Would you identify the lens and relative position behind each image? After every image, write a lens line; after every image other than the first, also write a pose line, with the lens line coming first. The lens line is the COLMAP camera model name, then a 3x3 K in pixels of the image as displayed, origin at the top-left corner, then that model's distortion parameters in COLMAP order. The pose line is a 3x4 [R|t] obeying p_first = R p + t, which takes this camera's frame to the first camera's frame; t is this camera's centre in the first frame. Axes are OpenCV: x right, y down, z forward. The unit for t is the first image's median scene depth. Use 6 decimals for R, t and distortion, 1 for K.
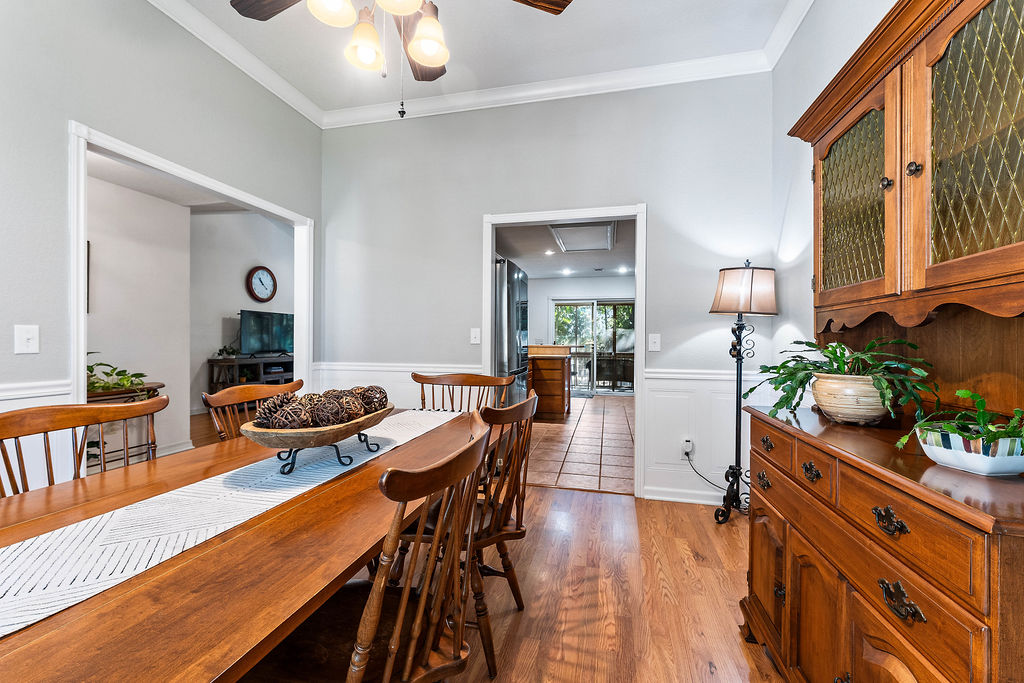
lens RADIAL K [[419.7, 0, 512.0], [0, 419.7, 341.5], [0, 0, 1]] dist [-0.000086, -0.000017]
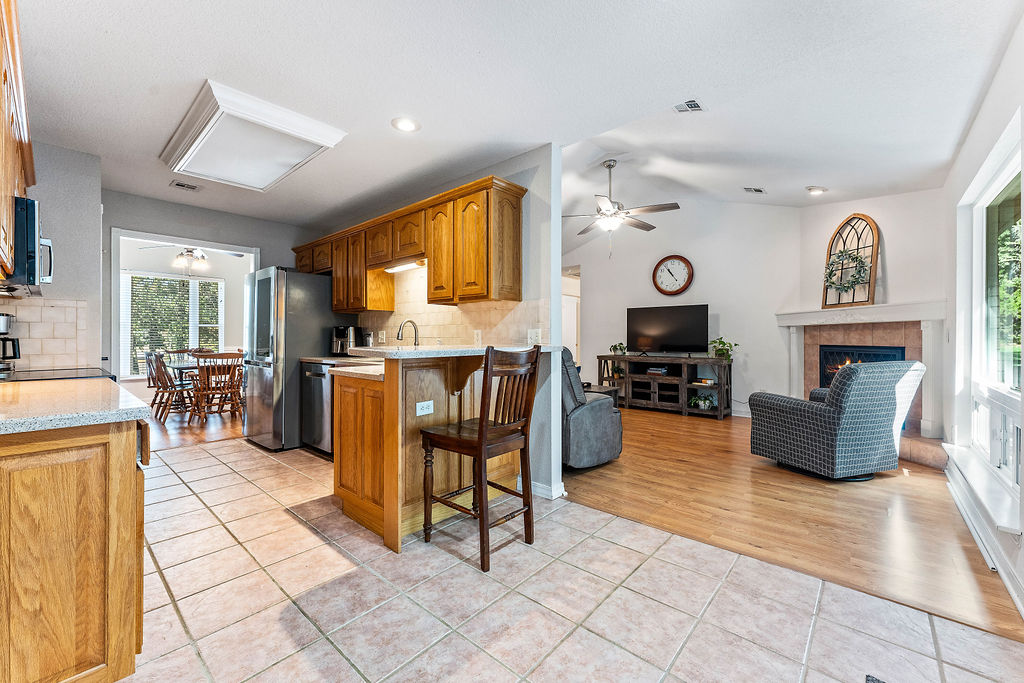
lens RADIAL K [[409.2, 0, 504.2], [0, 409.2, 336.6], [0, 0, 1]] dist [-0.000925, -0.000150]
pose [[-0.483820, -0.007079, -0.875139, 0.254047], [-0.005160, 0.999973, -0.005236, 0.000982], [0.875152, 0.001983, -0.483843, 0.822016]]
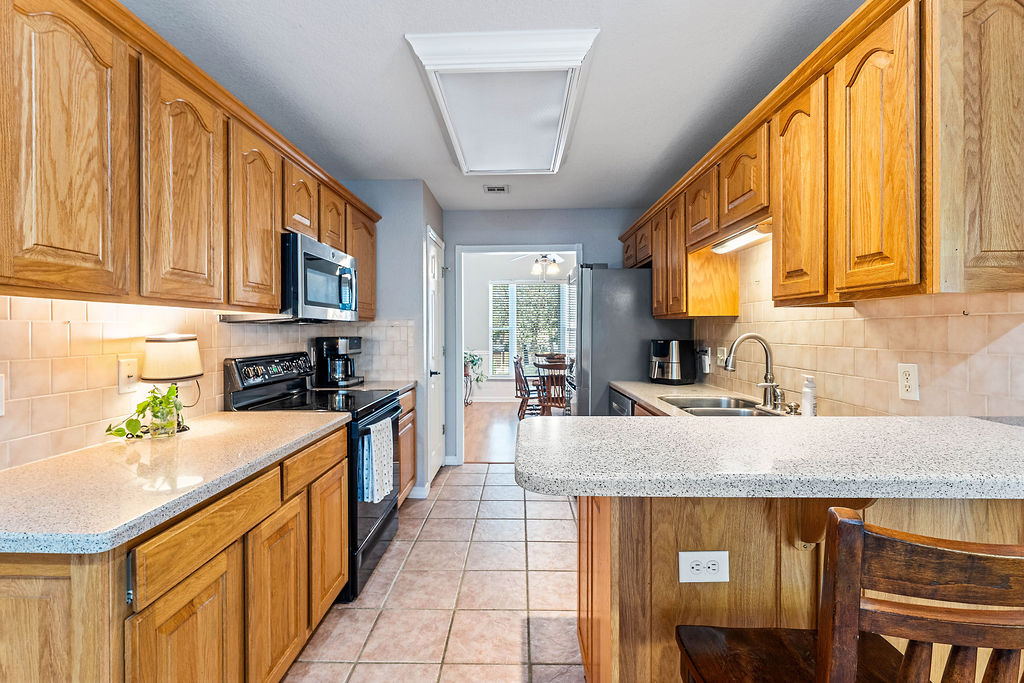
lens RADIAL K [[455.4, 0, 505.8], [0, 455.4, 332.8], [0, 0, 1]] dist [-0.001503, -0.000106]
pose [[-0.980813, -0.001290, -0.194945, 0.137983], [-0.002283, 0.999986, 0.004864, -0.017079], [0.194936, 0.005216, -0.980802, 0.767496]]
